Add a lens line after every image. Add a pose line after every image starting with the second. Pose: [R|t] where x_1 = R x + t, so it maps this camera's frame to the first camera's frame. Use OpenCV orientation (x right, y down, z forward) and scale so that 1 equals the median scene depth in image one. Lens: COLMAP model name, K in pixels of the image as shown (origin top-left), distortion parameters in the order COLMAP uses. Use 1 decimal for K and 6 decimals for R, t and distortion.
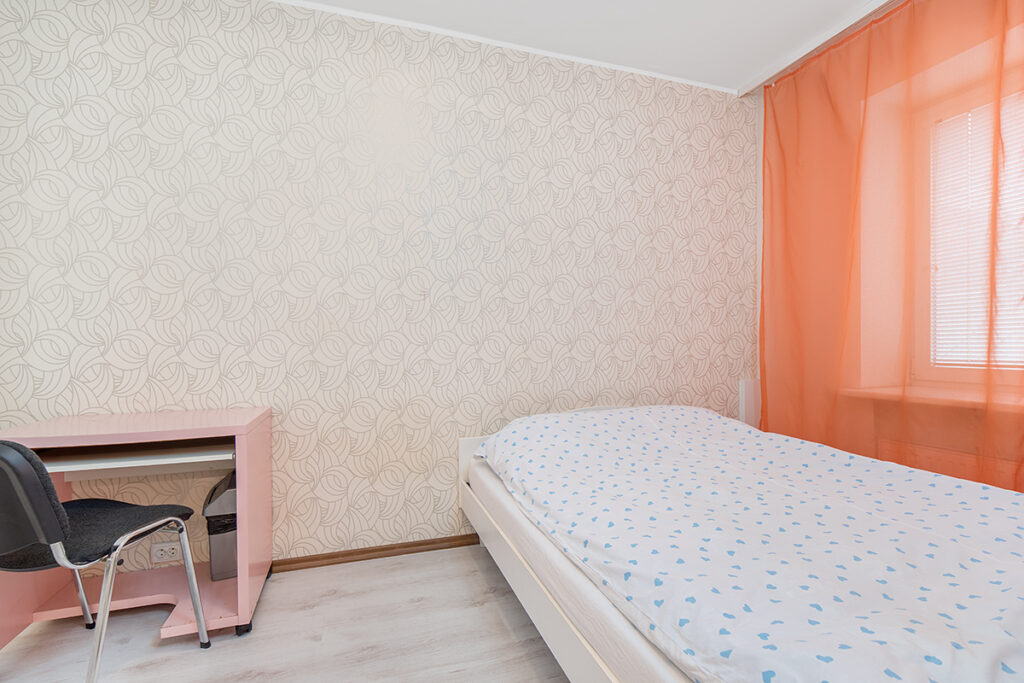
lens RADIAL K [[451.7, 0, 506.9], [0, 451.7, 350.3], [0, 0, 1]] dist [0.002939, -0.001795]
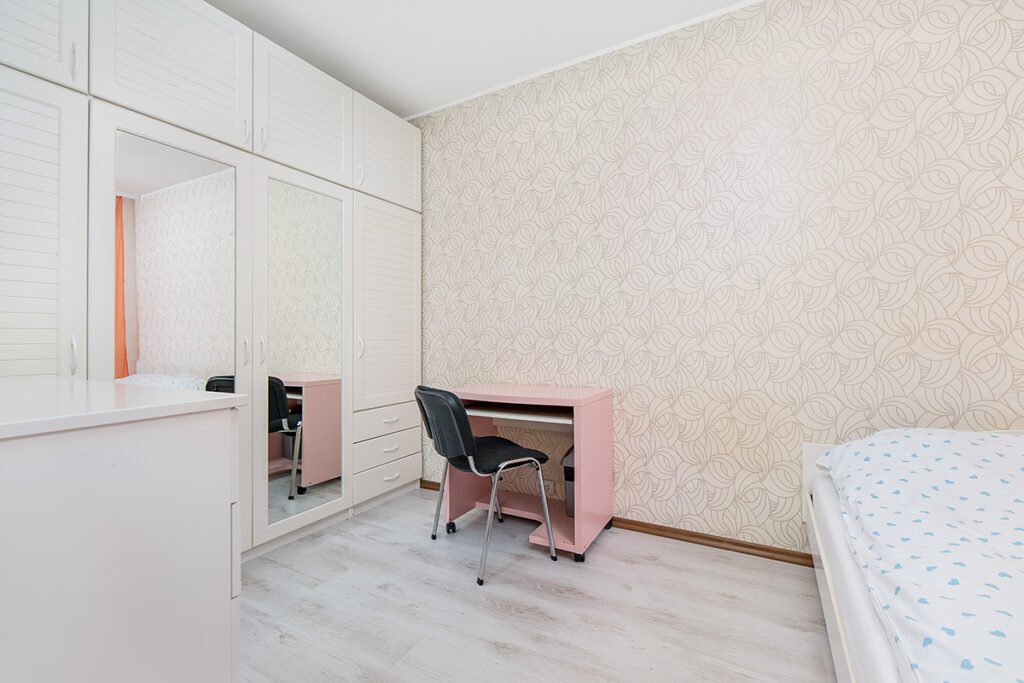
lens RADIAL K [[451.7, 0, 518.0], [0, 451.7, 341.8], [0, 0, 1]] dist [0.002939, -0.001795]
pose [[0.688564, 0.005490, -0.725155, 0.192159], [-0.004619, 0.999984, 0.003184, -0.002220], [0.725161, 0.001157, 0.688578, -0.011891]]
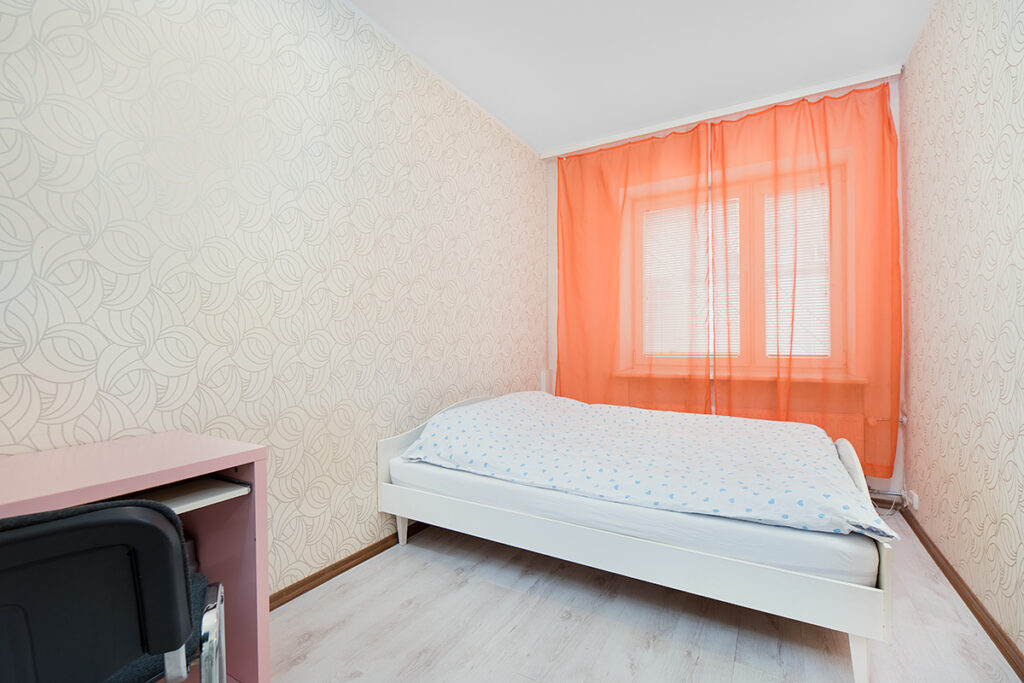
lens RADIAL K [[451.7, 0, 521.1], [0, 451.7, 339.5], [0, 0, 1]] dist [0.002939, -0.001795]
pose [[0.734999, 0.007102, 0.678031, -0.678666], [0.003329, 0.999895, -0.014083, -0.009853], [-0.678060, 0.012608, 0.734898, 0.095775]]
